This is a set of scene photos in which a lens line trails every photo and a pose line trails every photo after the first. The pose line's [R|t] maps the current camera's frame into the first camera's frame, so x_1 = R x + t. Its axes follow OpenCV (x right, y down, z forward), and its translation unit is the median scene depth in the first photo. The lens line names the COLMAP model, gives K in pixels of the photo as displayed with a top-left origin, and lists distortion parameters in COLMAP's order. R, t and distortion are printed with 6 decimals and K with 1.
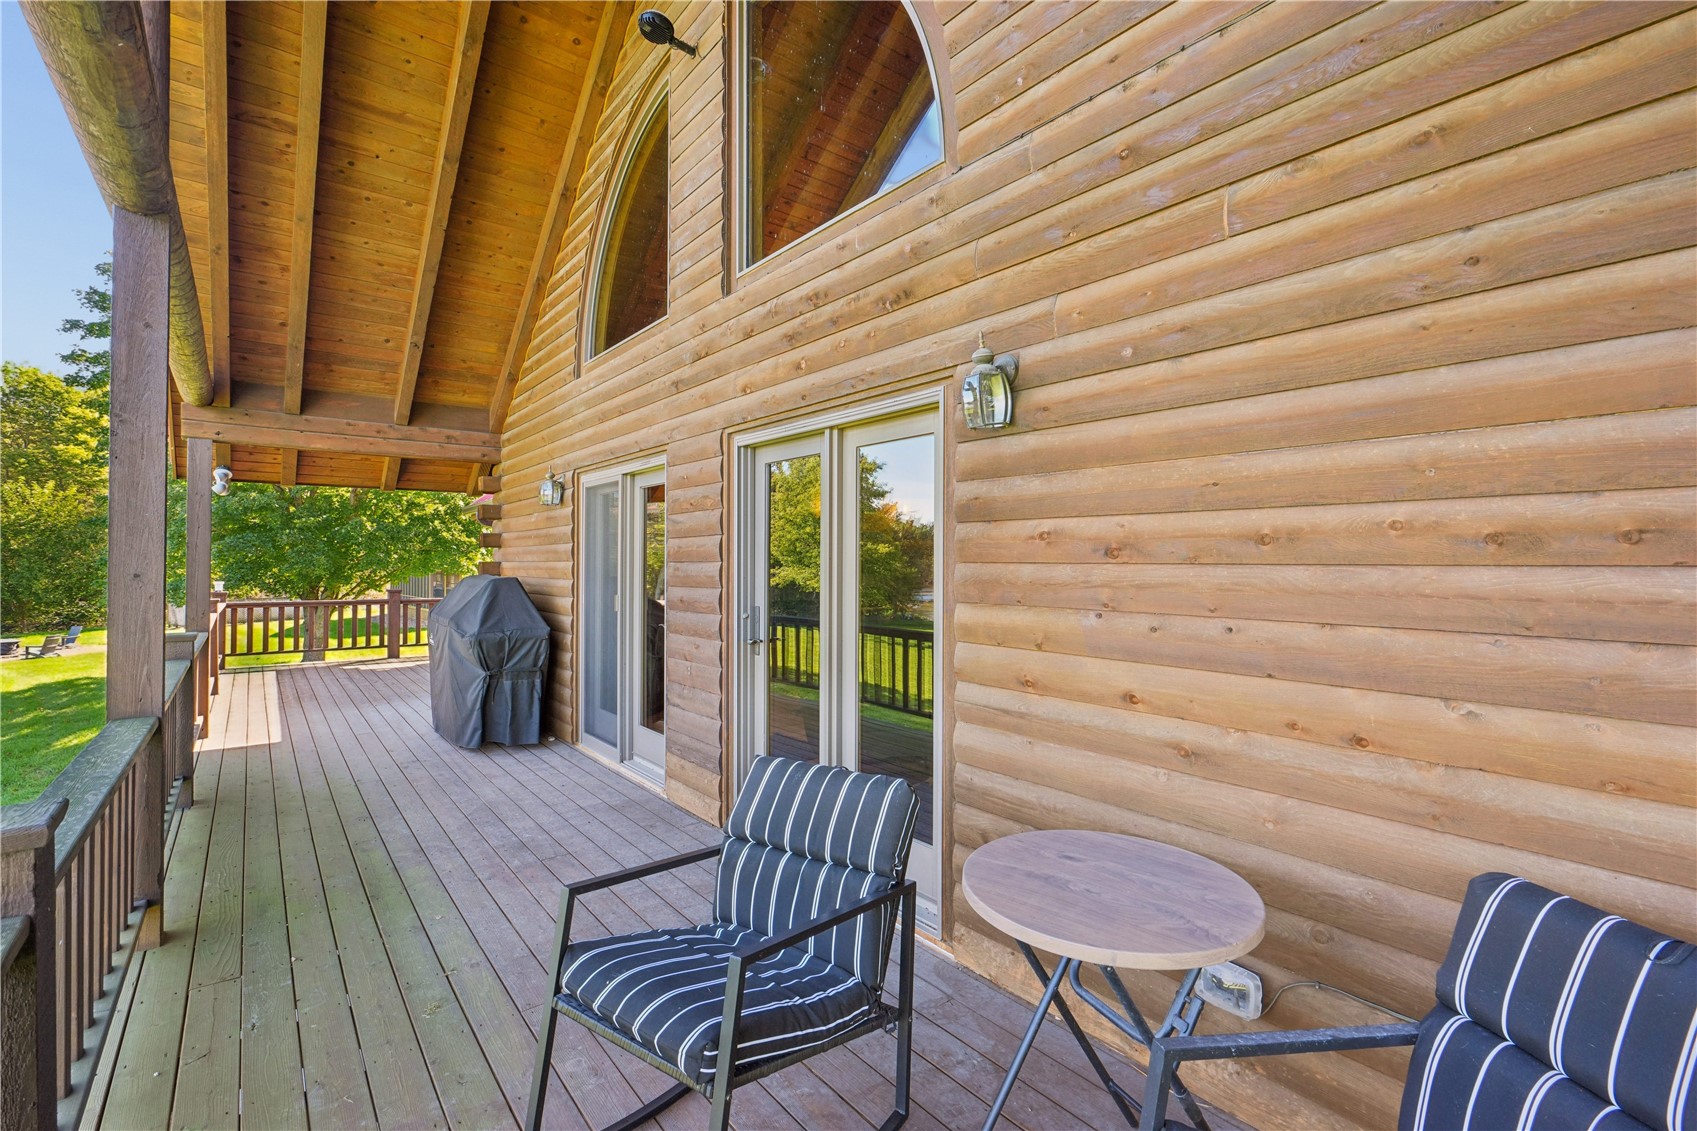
lens RADIAL K [[777.0, 0, 833.7], [0, 777.0, 565.2], [0, 0, 1]] dist [-0.003290, -0.000310]
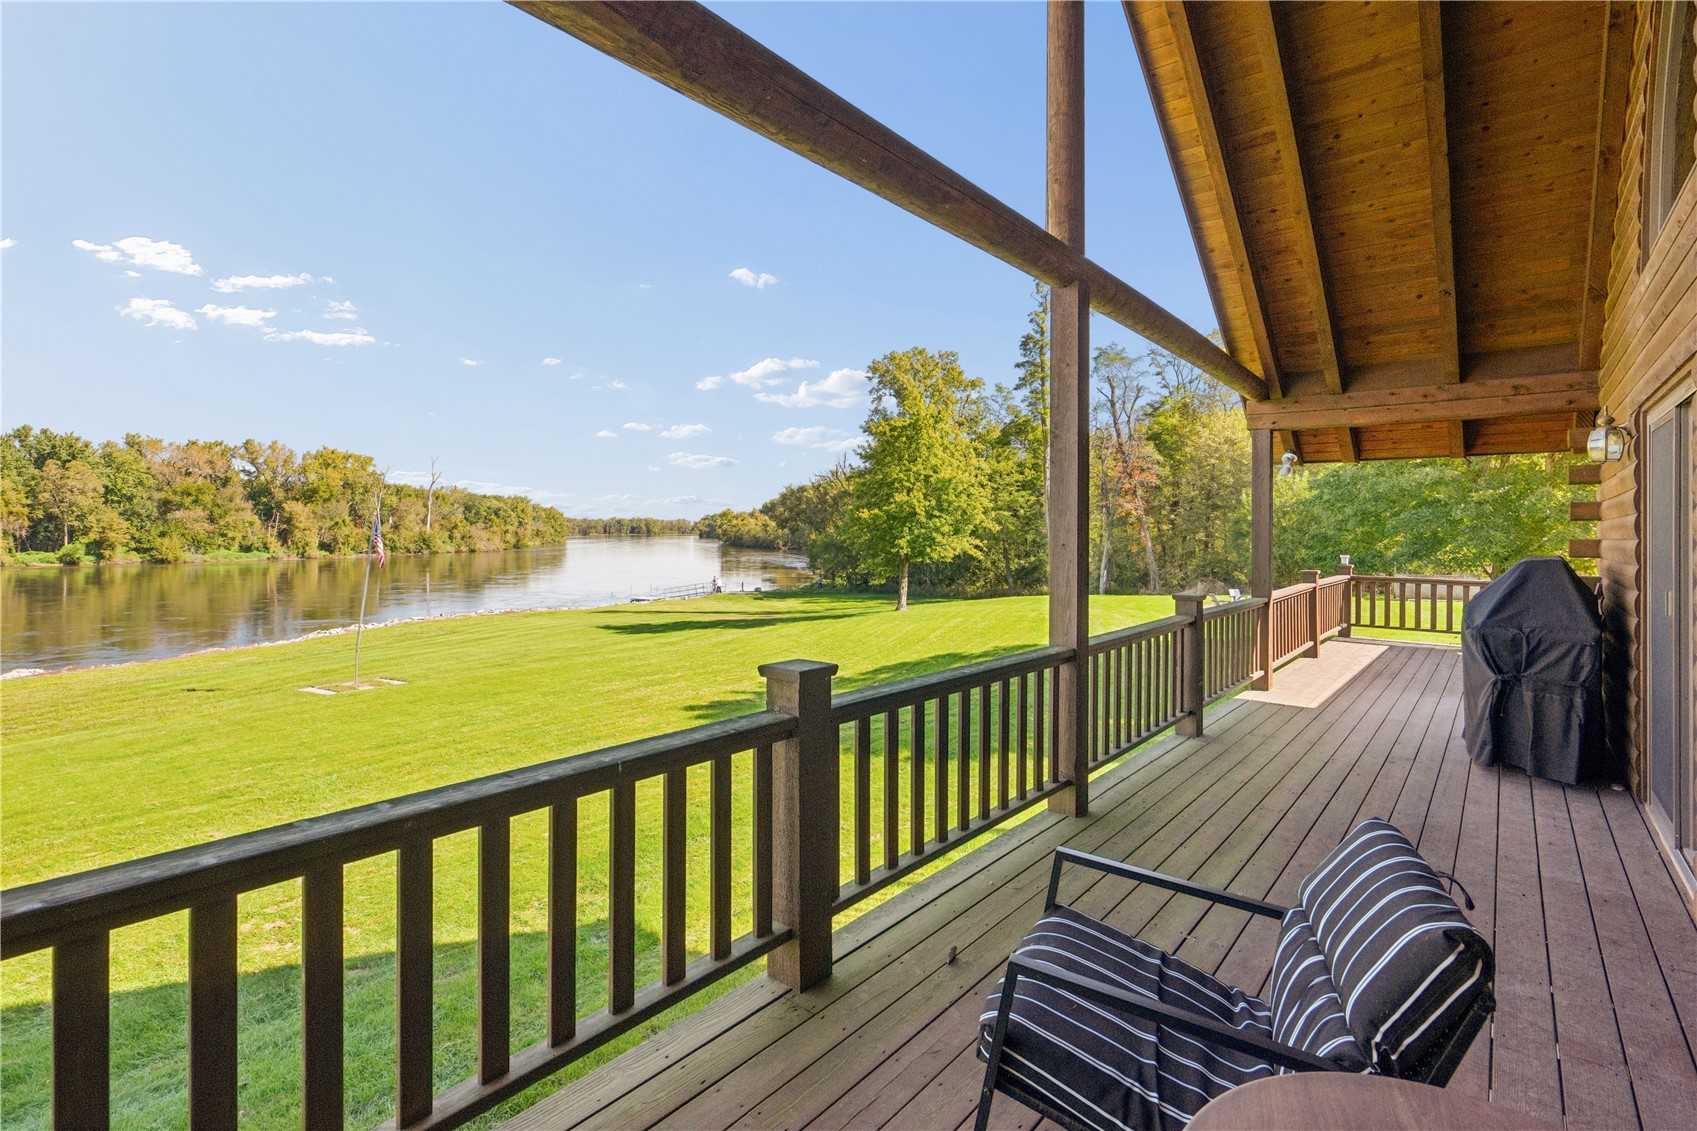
lens RADIAL K [[777.0, 0, 836.0], [0, 777.0, 535.0], [0, 0, 1]] dist [-0.003290, -0.000310]
pose [[0.207899, 0.004729, -0.978139, 0.169468], [-0.012635, 0.999918, 0.002149, -0.001265], [0.978069, 0.011912, 0.207941, 0.134601]]
